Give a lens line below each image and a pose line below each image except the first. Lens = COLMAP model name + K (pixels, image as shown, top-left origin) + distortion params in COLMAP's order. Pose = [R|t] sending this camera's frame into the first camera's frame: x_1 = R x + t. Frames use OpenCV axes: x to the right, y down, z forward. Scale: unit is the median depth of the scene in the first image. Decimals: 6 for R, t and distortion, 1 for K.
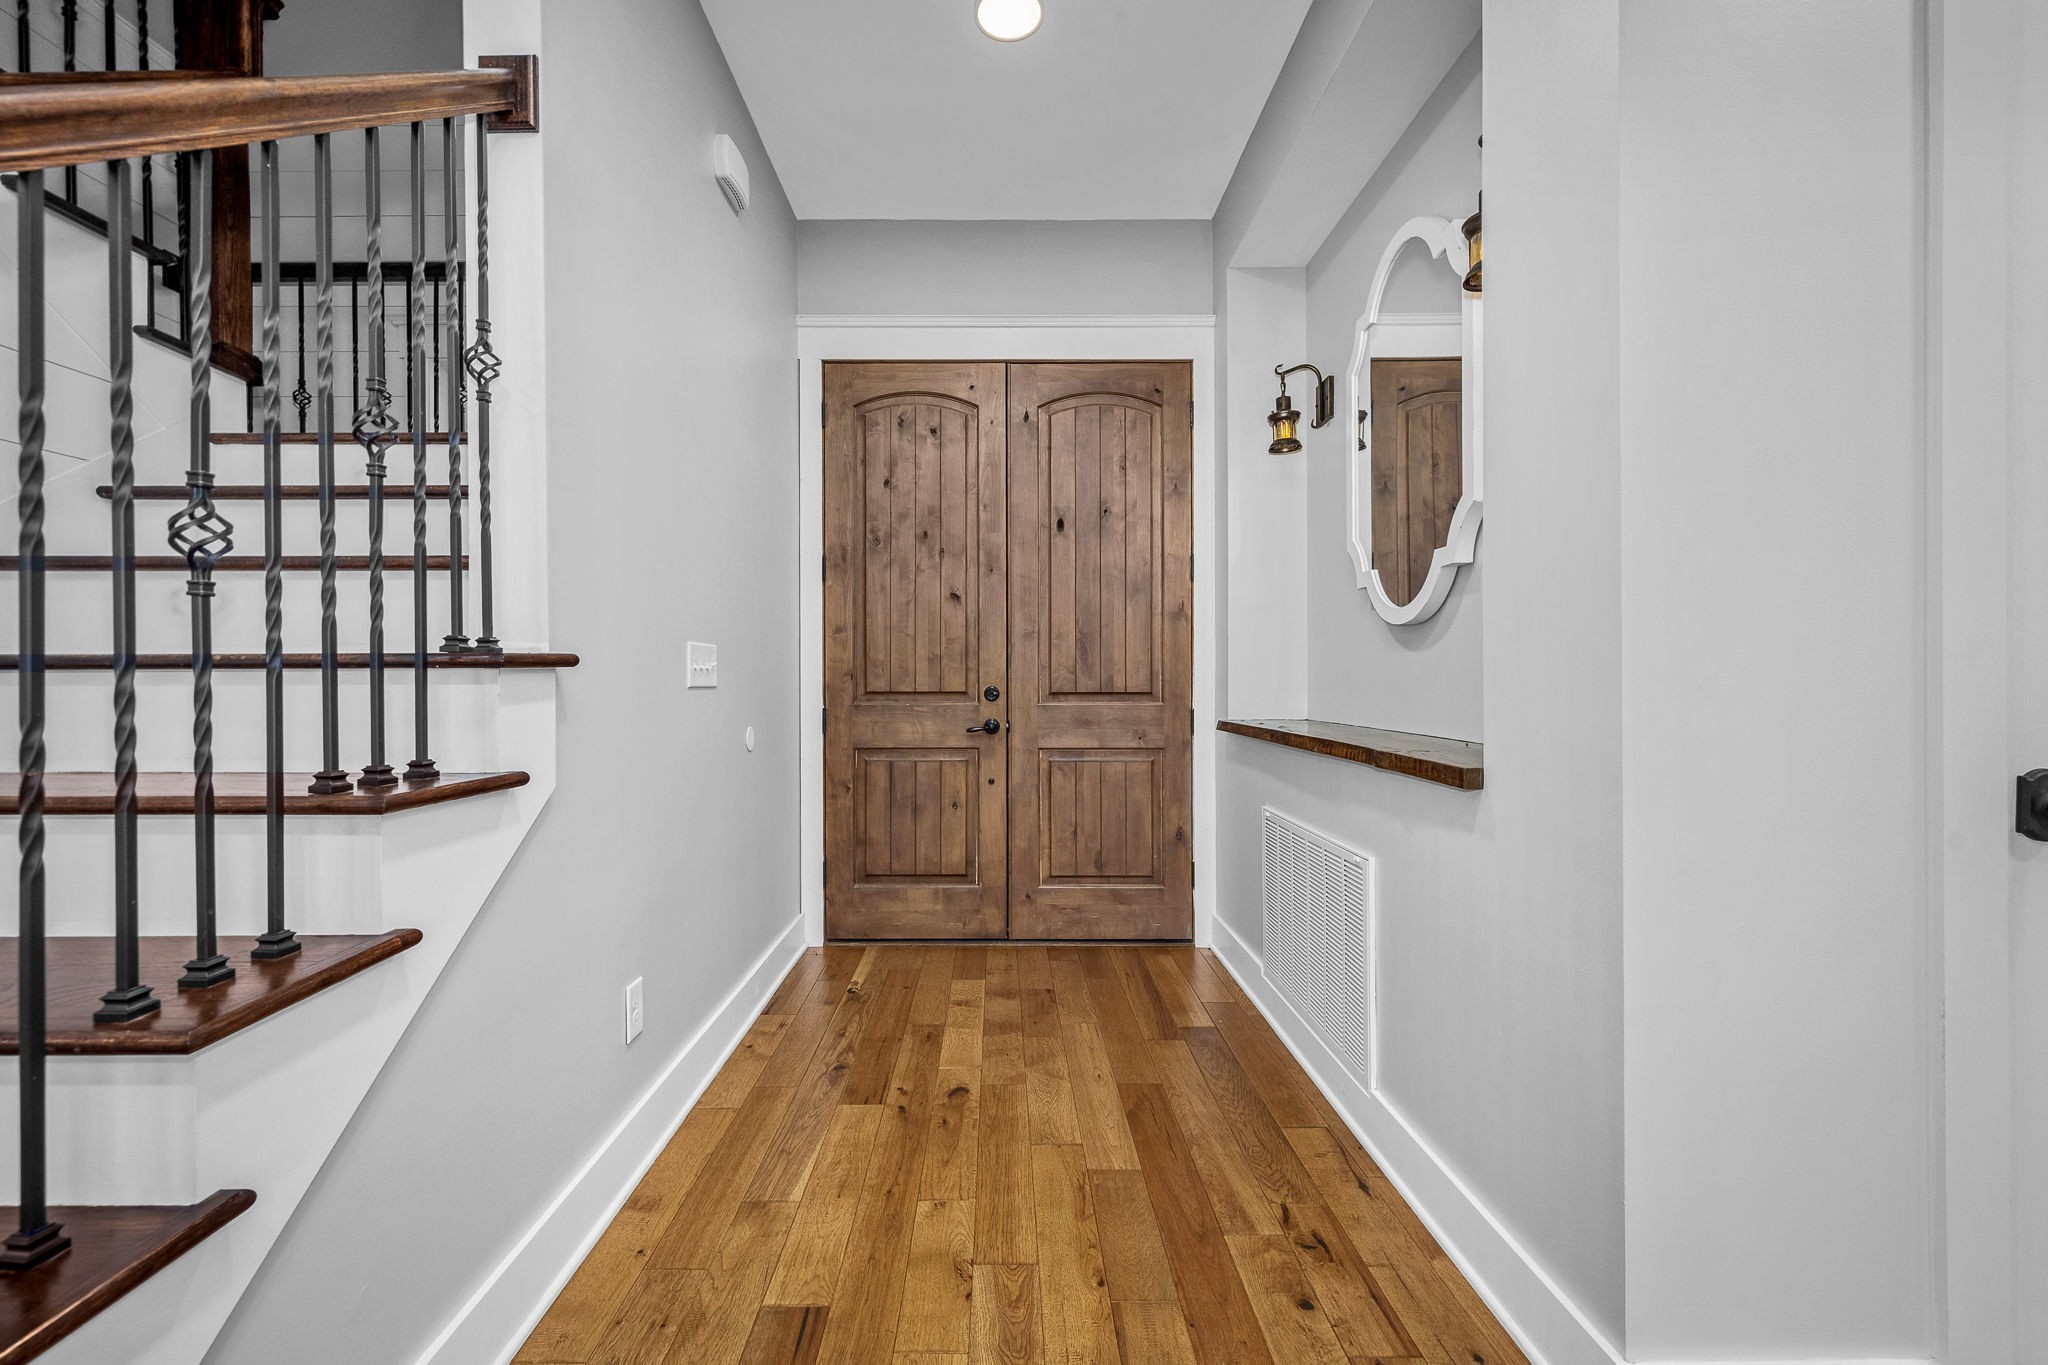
lens RADIAL K [[825.0, 0, 1016.0], [0, 825.0, 686.3], [0, 0, 1]] dist [0.001097, -0.000074]
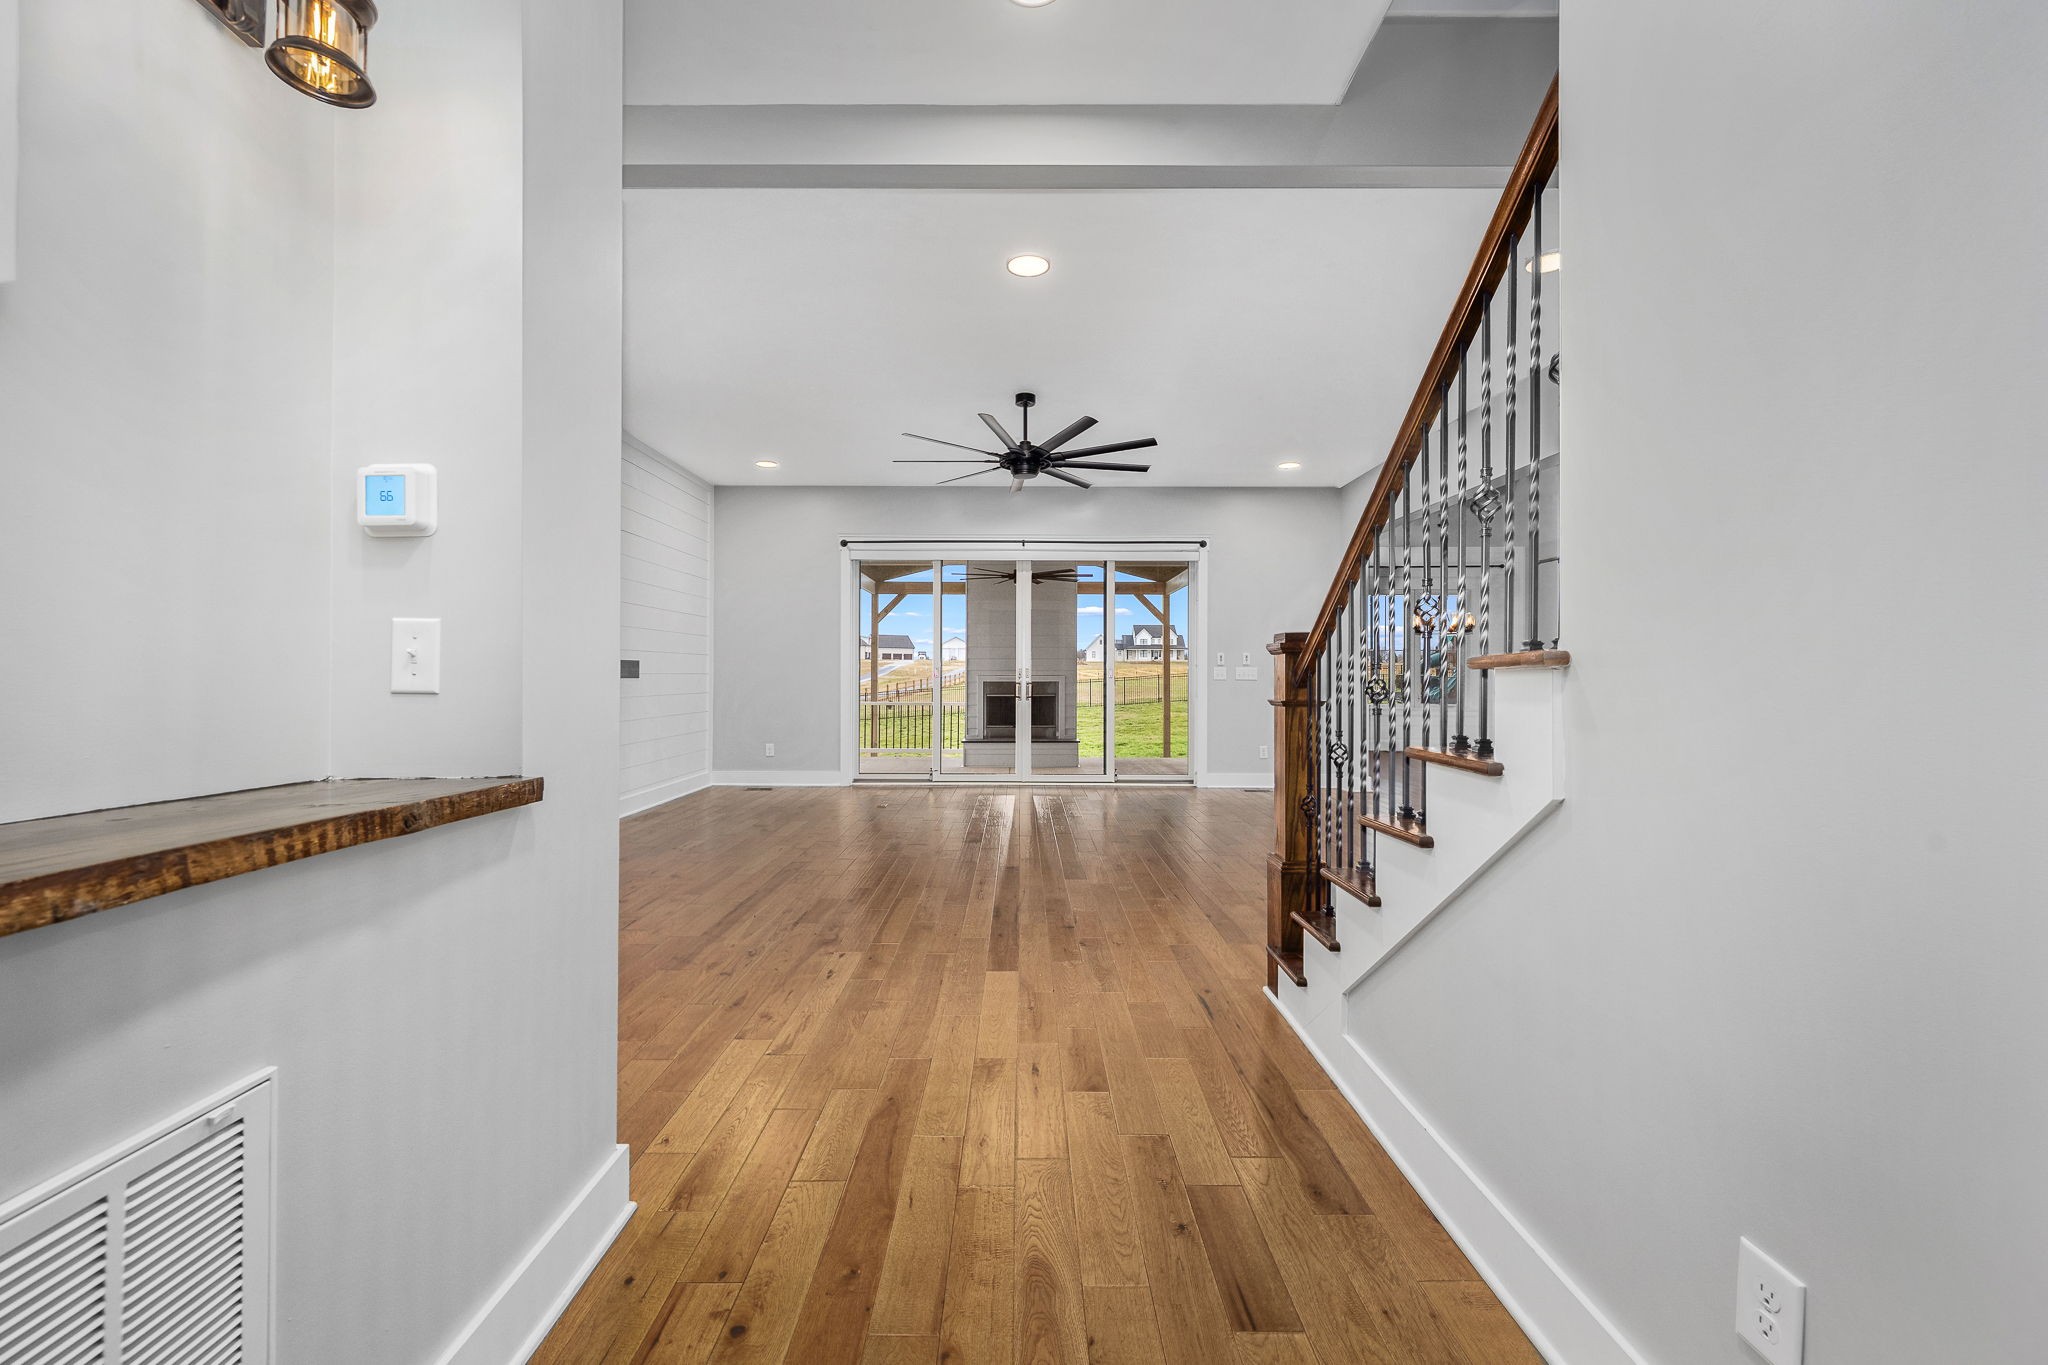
lens RADIAL K [[825.0, 0, 1026.3], [0, 825.0, 678.4], [0, 0, 1]] dist [0.001097, -0.000074]
pose [[-0.999996, -0.001346, 0.002385, 0.014975], [-0.001324, 0.999955, 0.009425, -0.018049], [-0.002397, 0.009421, -0.999953, 2.030031]]
